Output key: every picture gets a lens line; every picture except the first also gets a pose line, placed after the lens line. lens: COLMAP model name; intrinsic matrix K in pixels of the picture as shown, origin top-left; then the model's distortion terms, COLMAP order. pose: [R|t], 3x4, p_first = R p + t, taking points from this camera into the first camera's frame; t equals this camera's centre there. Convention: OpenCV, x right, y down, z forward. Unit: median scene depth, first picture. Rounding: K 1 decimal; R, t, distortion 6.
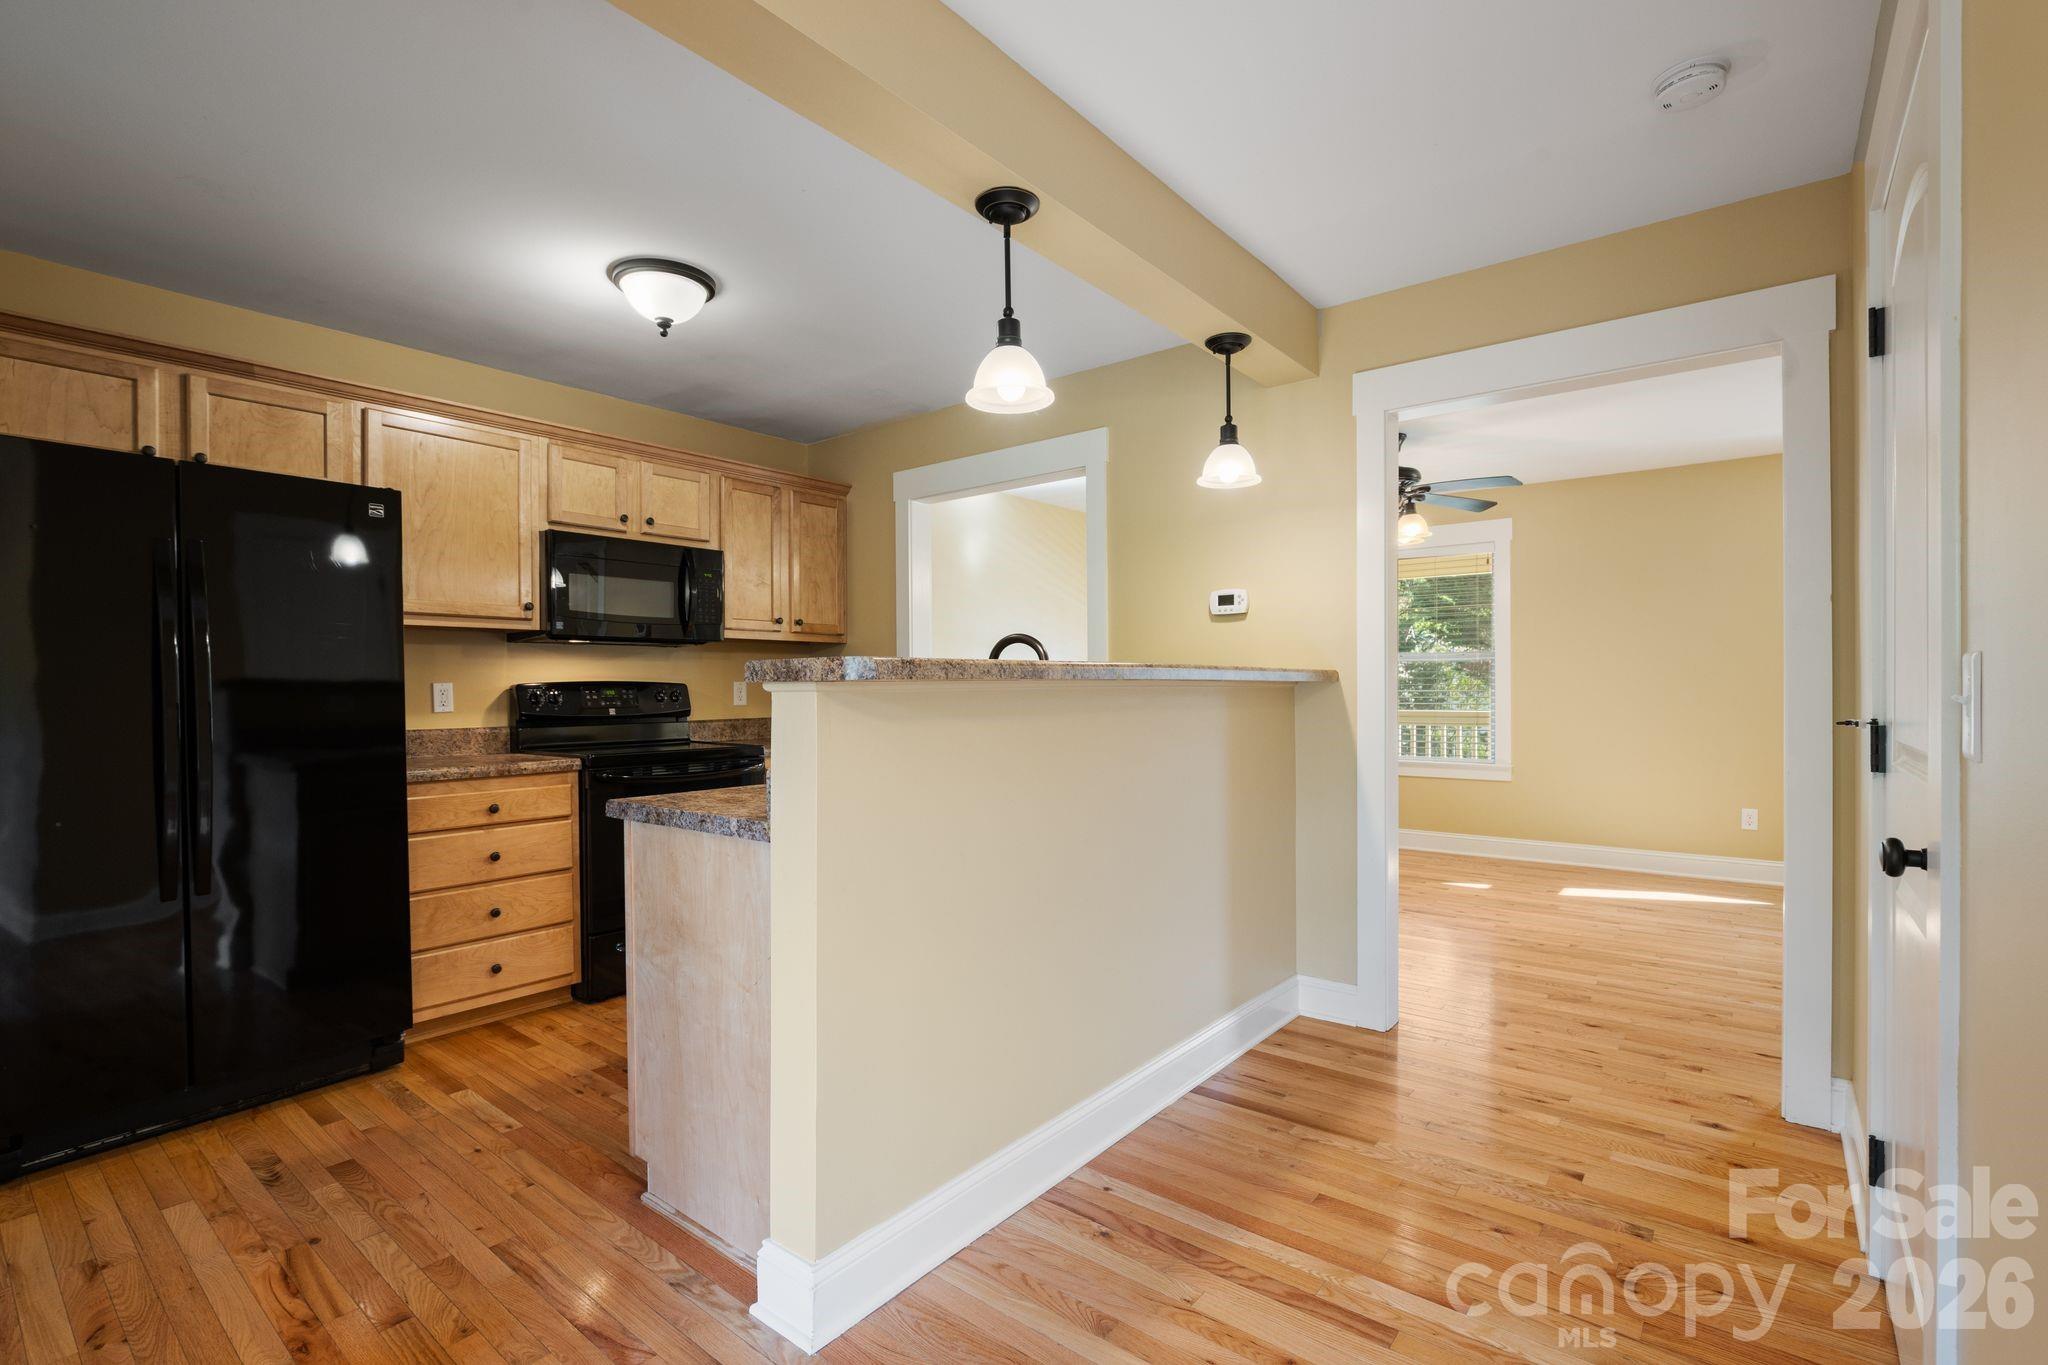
lens RADIAL K [[933.6, 0, 1024.0], [0, 933.6, 682.5], [0, 0, 1]] dist [-0.015668, 0.000118]
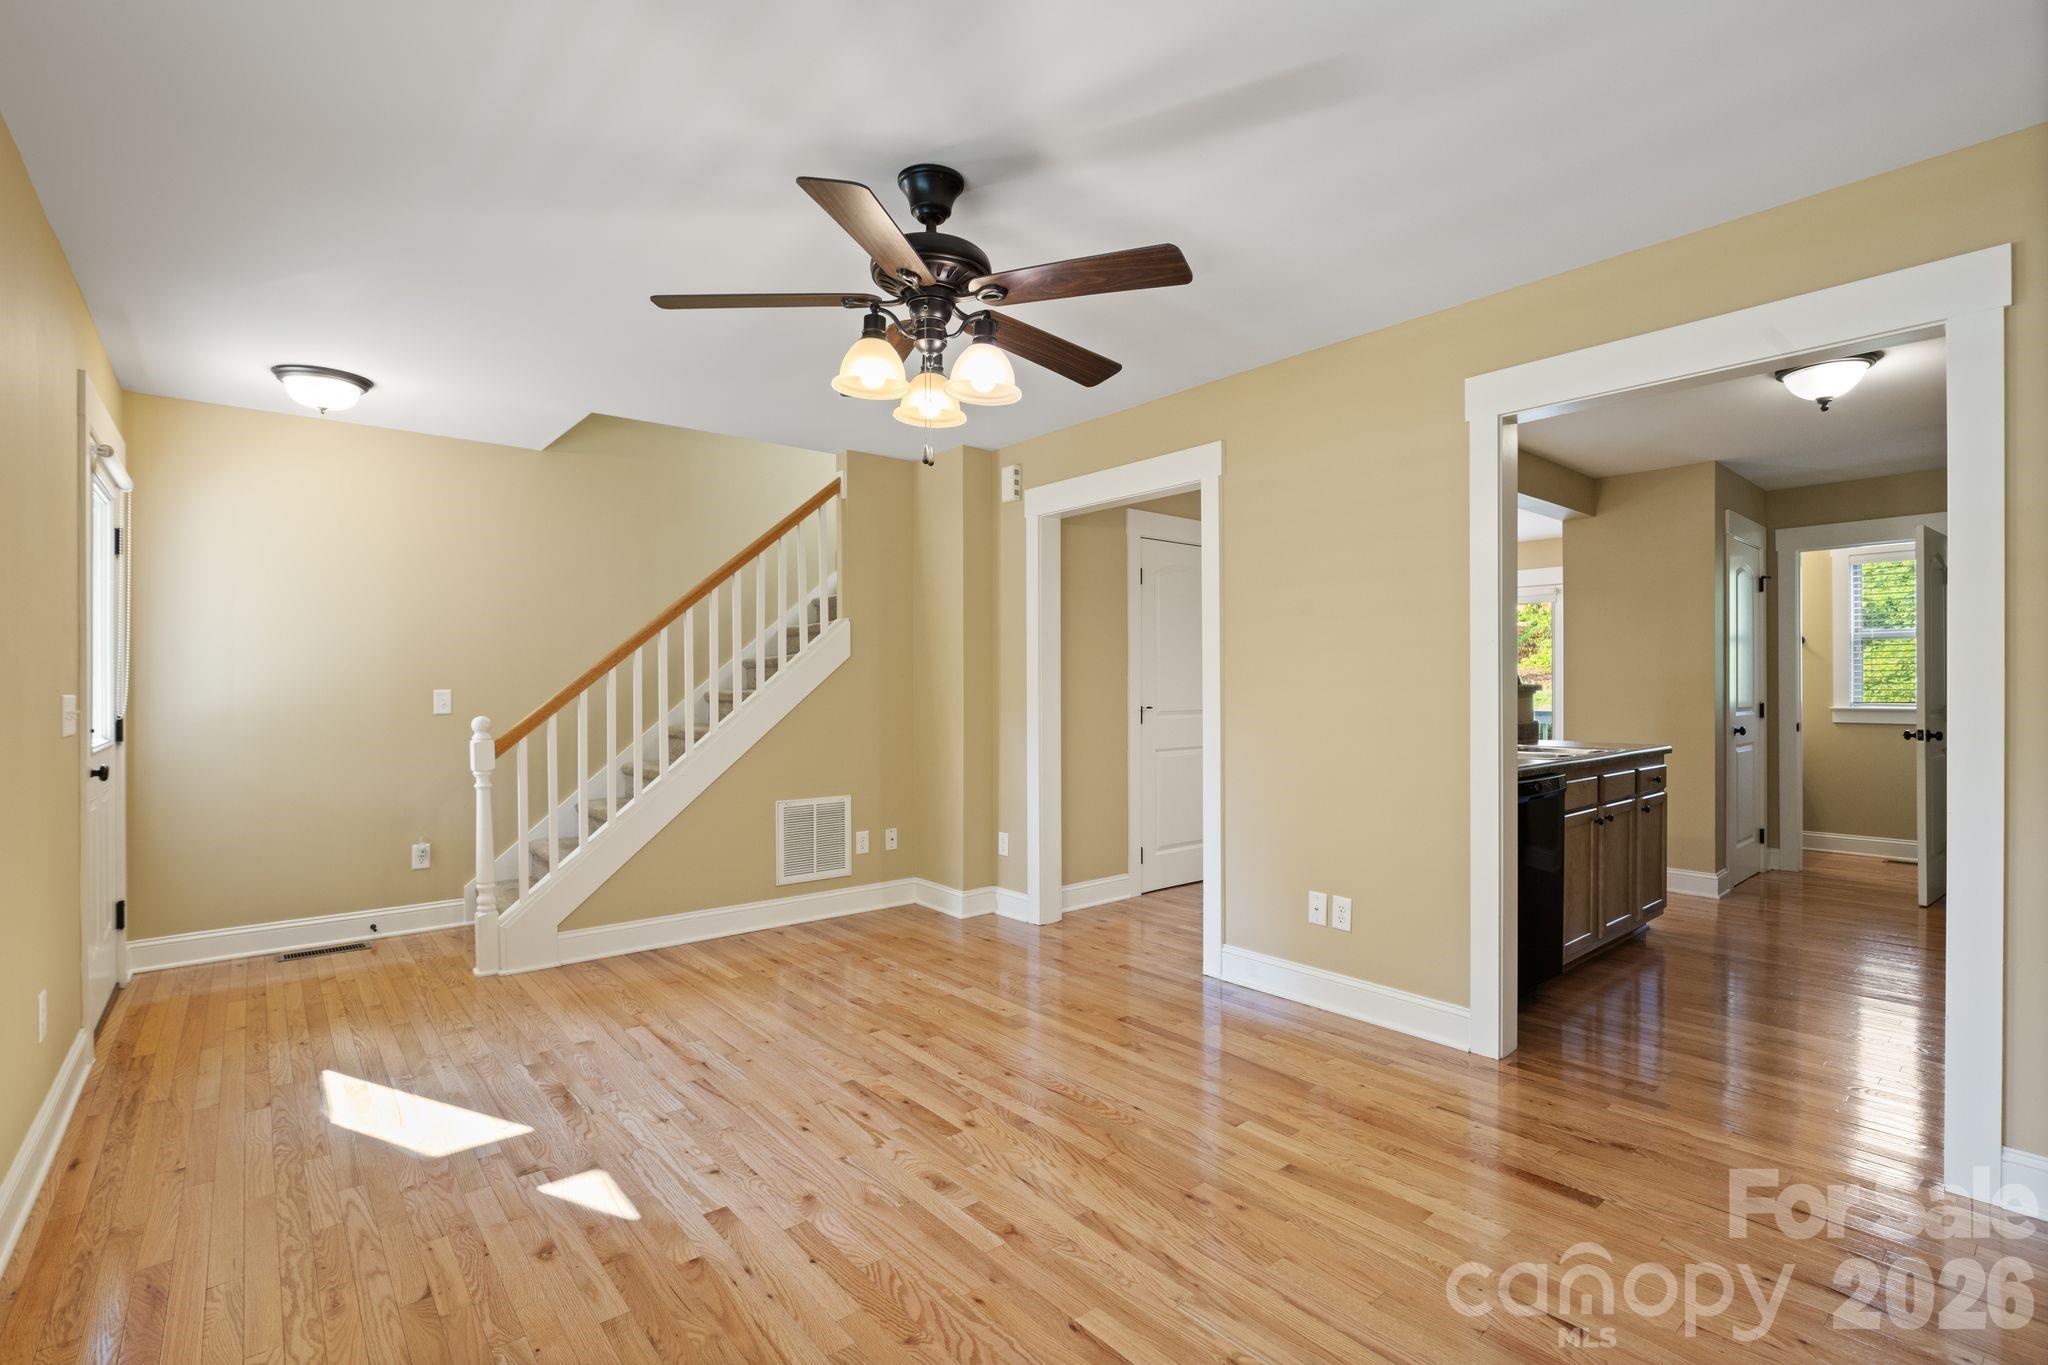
lens RADIAL K [[933.6, 0, 1024.0], [0, 933.6, 682.5], [0, 0, 1]] dist [-0.015668, 0.000118]
pose [[-0.980239, 0.009170, 0.197603, 0.351907], [0.008535, 0.999955, -0.004066, -0.012077], [-0.197632, -0.002299, -0.980274, 2.021565]]
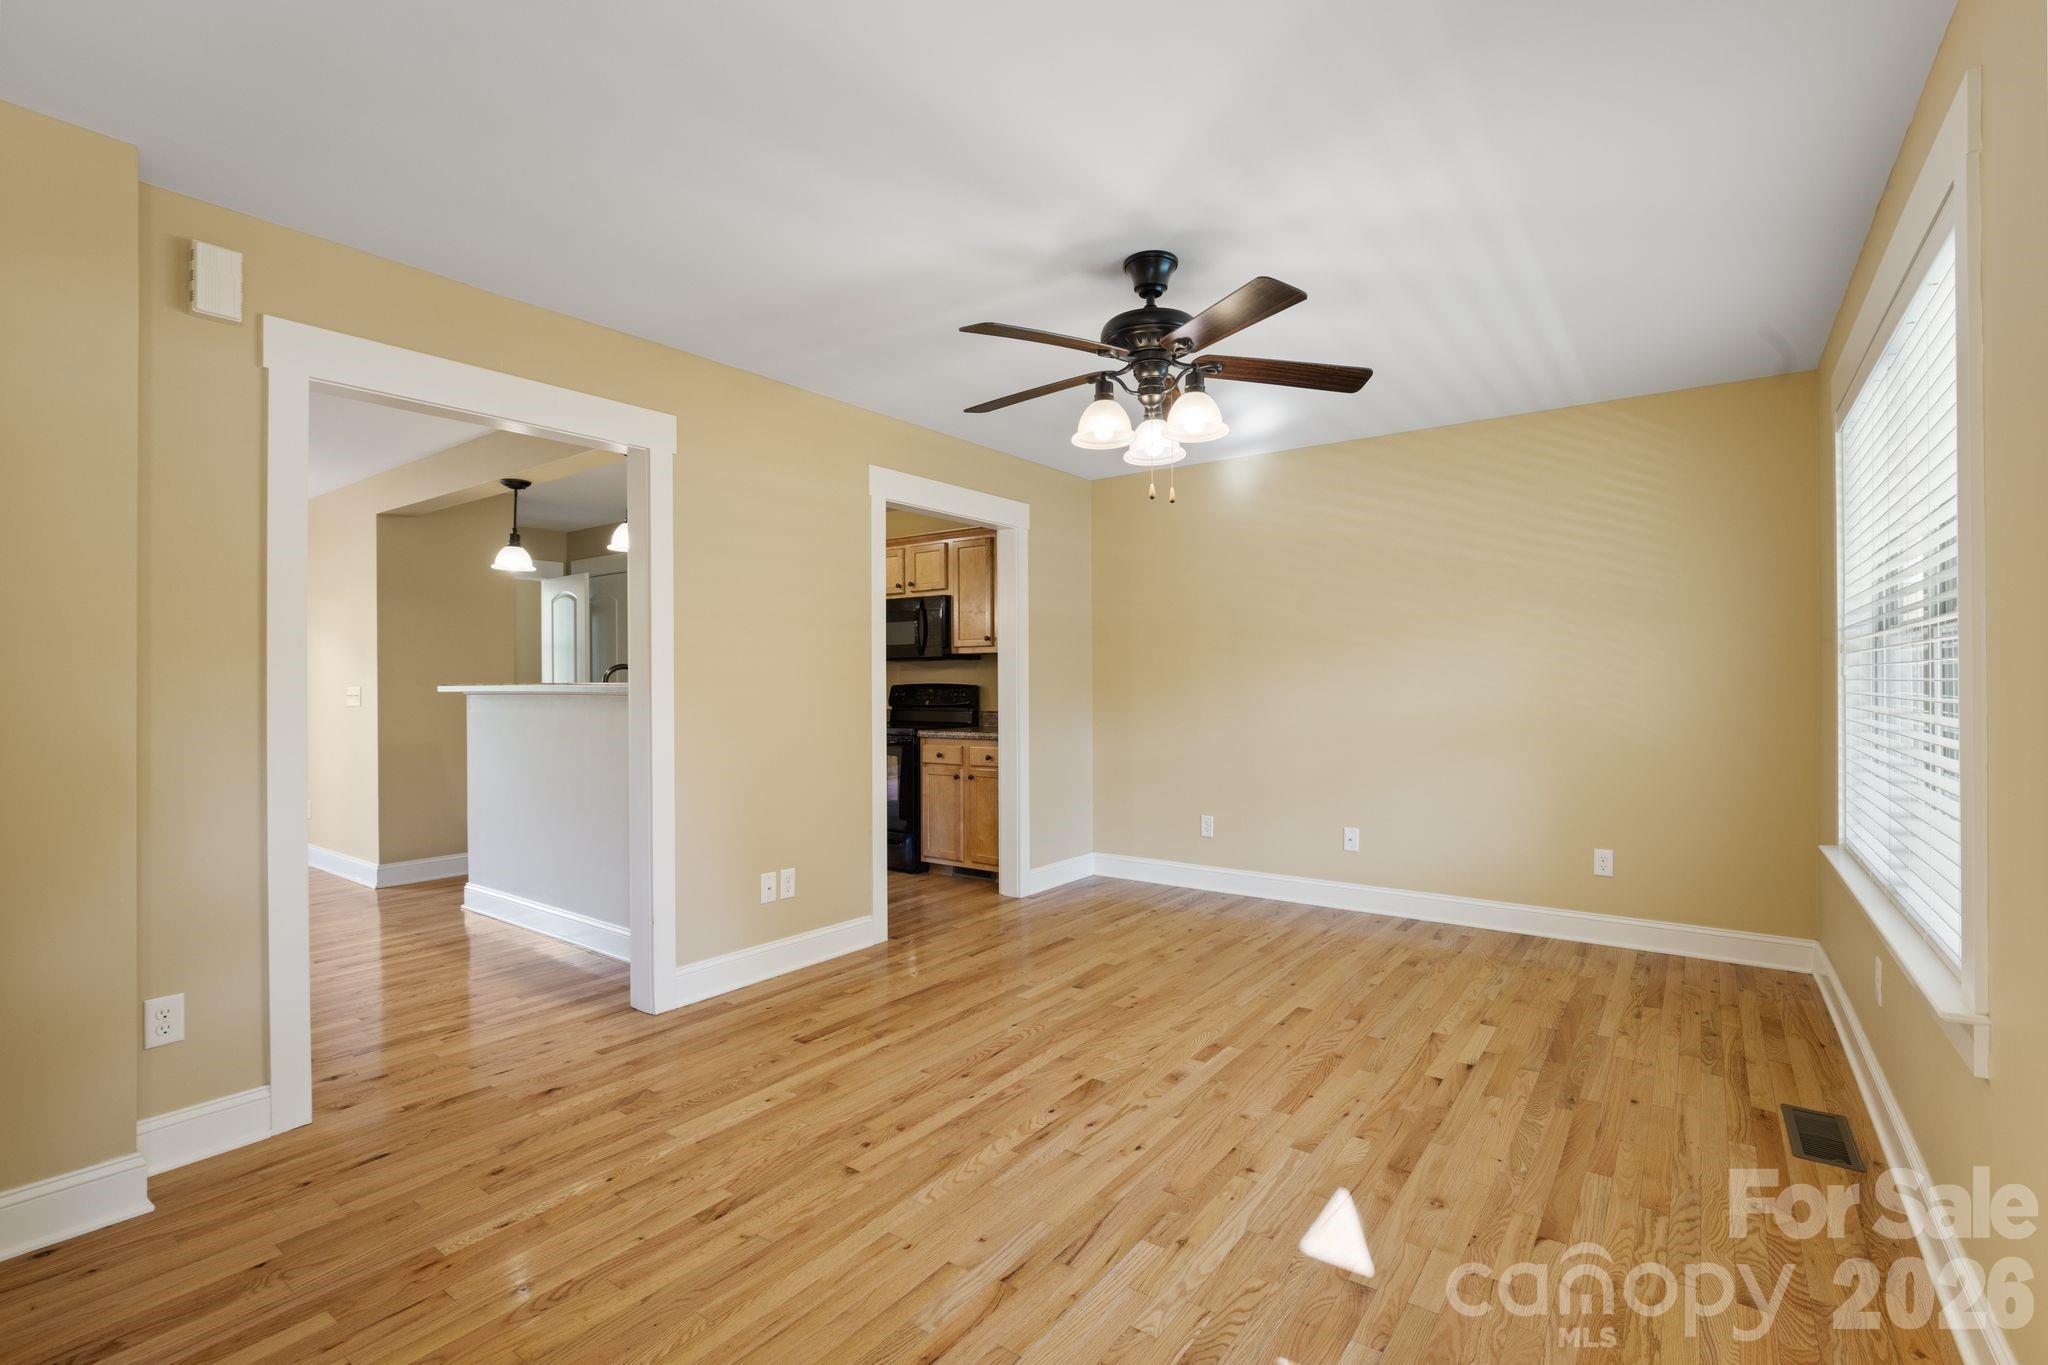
lens RADIAL K [[933.6, 0, 1024.0], [0, 933.6, 682.5], [0, 0, 1]] dist [-0.015668, 0.000118]
pose [[0.040749, 0.005778, -0.999153, 1.330507], [0.004431, 0.999972, 0.005963, -0.016778], [0.999160, -0.004671, 0.040722, 1.246277]]
